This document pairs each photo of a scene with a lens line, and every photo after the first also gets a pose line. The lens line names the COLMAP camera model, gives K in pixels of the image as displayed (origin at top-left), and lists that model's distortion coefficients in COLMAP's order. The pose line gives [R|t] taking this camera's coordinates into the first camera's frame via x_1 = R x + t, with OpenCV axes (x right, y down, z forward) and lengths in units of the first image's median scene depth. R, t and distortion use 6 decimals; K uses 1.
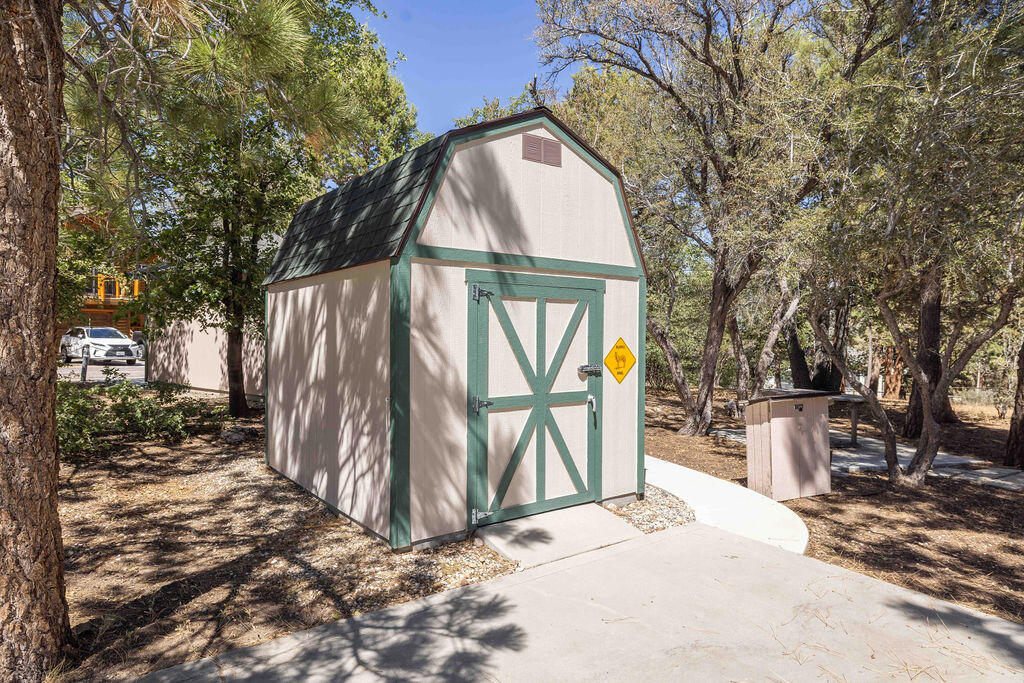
lens RADIAL K [[617.3, 0, 511.8], [0, 617.3, 338.7], [0, 0, 1]] dist [0.003314, 0.001564]
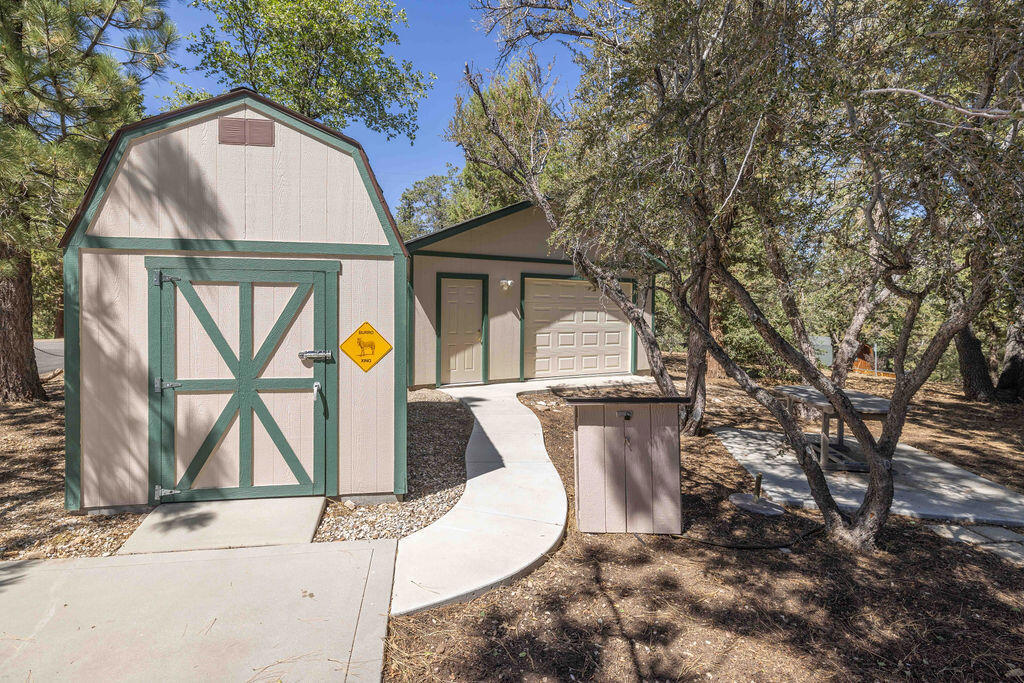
lens RADIAL K [[504.0, 0, 514.6], [0, 504.0, 324.2], [0, 0, 1]] dist [-0.001491, 0.001962]
pose [[0.884562, 0.007318, -0.466365, 0.827017], [-0.005205, 0.999970, 0.005819, -0.005216], [0.466393, -0.002719, 0.884573, 0.499696]]
